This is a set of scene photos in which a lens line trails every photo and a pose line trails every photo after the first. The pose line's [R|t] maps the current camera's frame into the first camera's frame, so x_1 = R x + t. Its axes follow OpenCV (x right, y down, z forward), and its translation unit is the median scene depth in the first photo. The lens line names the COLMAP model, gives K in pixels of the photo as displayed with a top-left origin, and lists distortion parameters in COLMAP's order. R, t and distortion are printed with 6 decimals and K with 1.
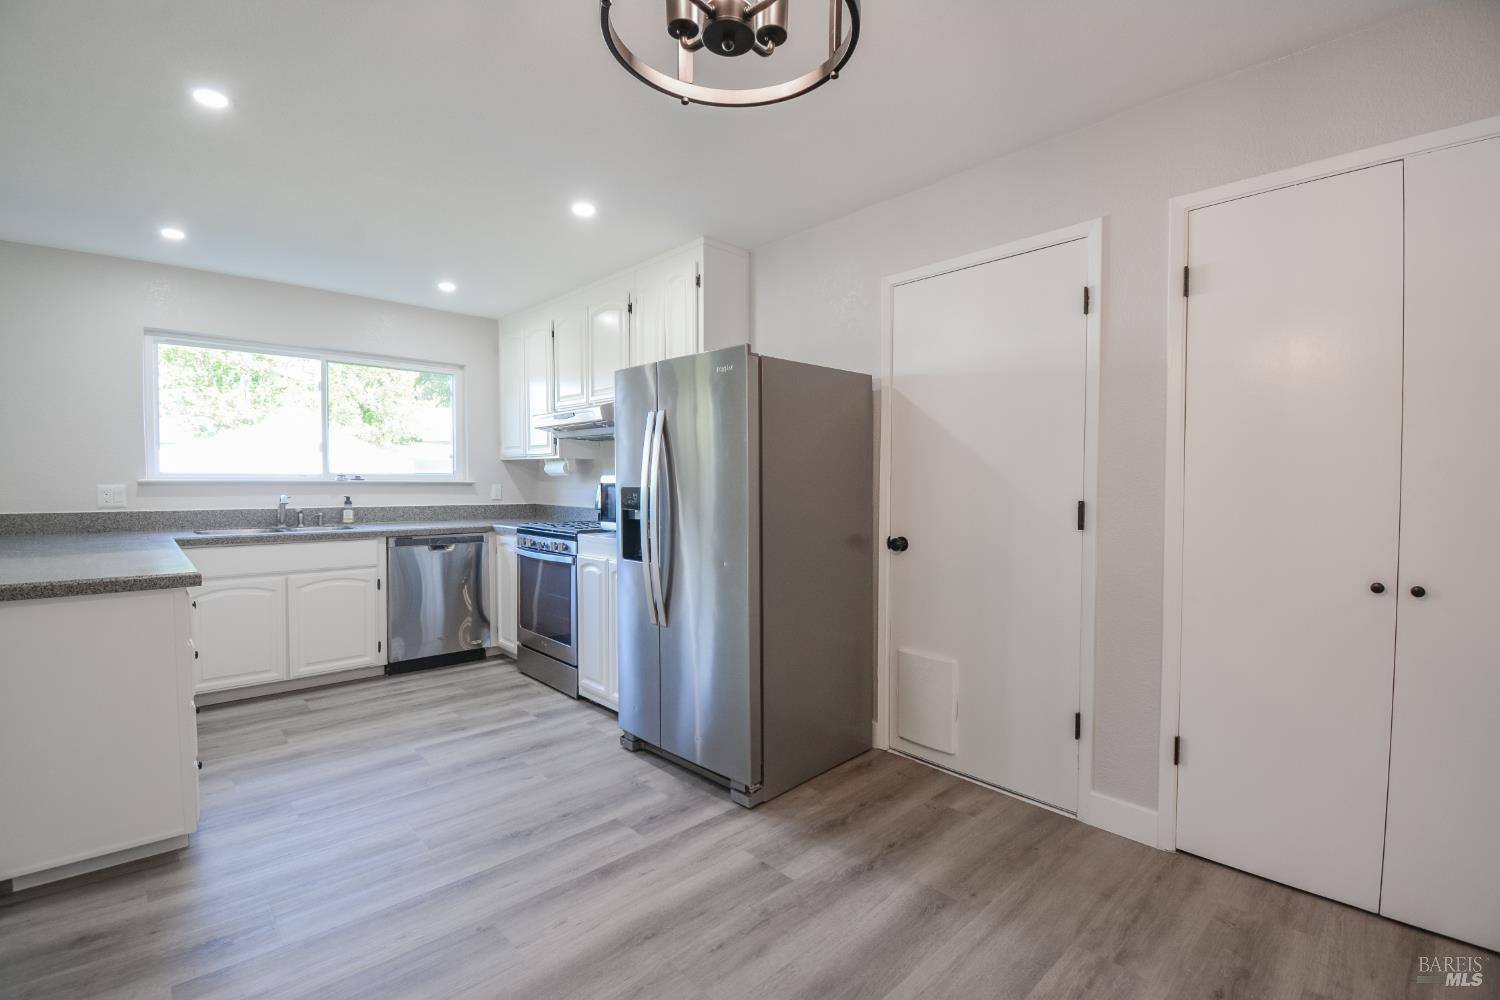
lens RADIAL K [[663.1, 0, 750.0], [0, 663.1, 500.0], [0, 0, 1]] dist [0.017752, -0.025426]
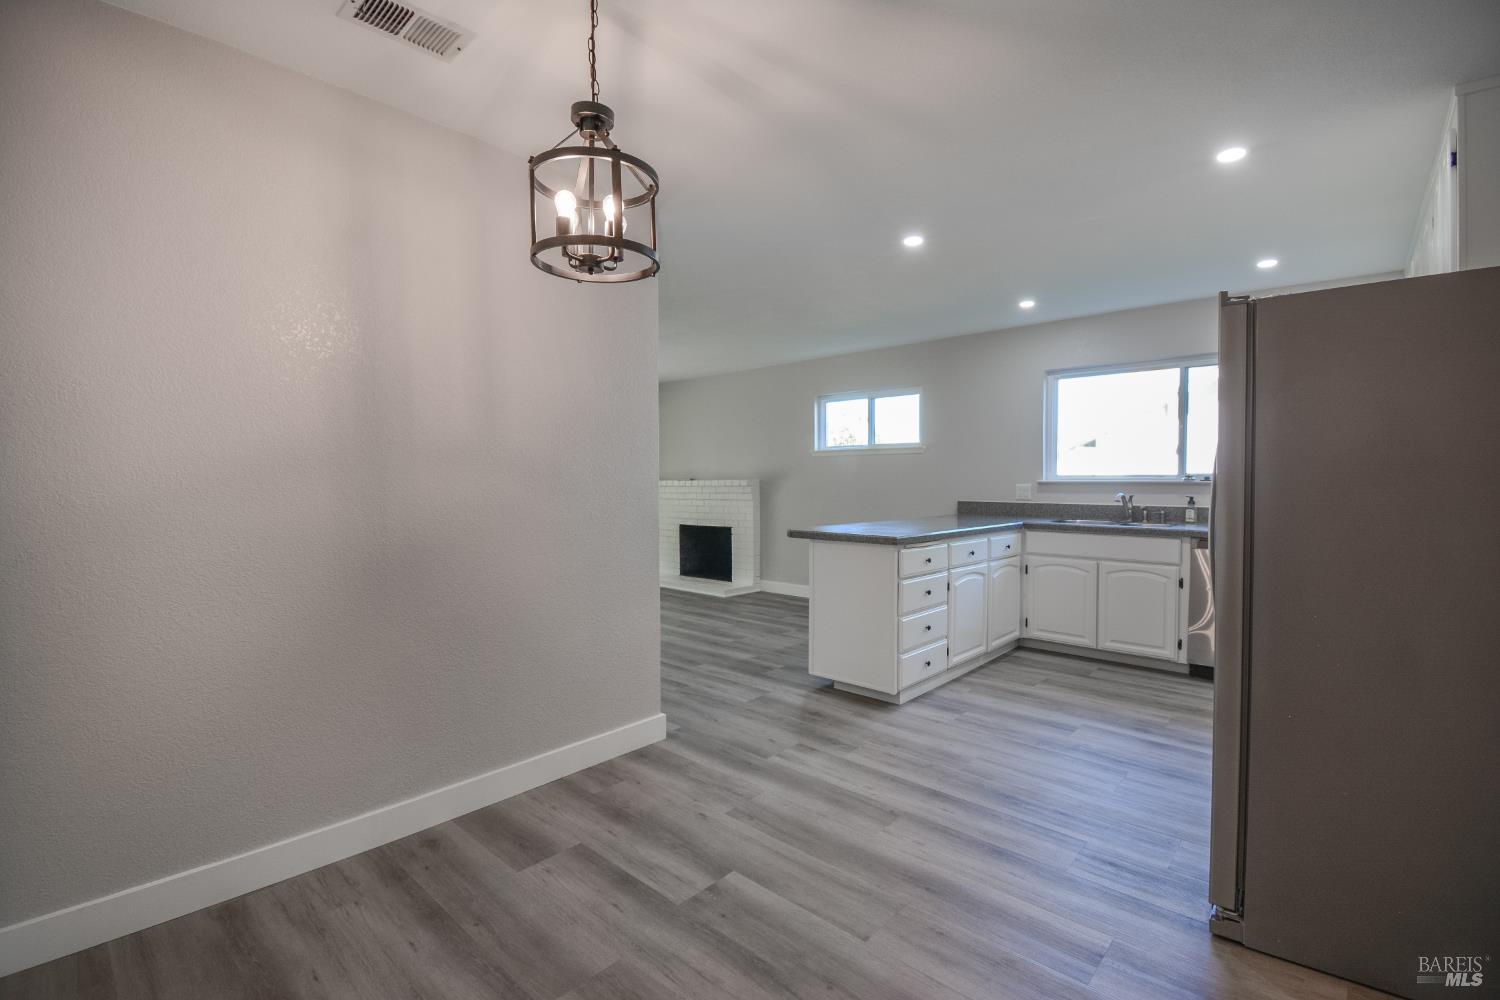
lens RADIAL K [[663.1, 0, 750.0], [0, 663.1, 500.0], [0, 0, 1]] dist [0.017752, -0.025426]
pose [[0.076923, 0.027628, -0.996654, 0.435930], [-0.028339, 0.999273, 0.025514, -0.008211], [0.996634, 0.026282, 0.077650, 0.281833]]
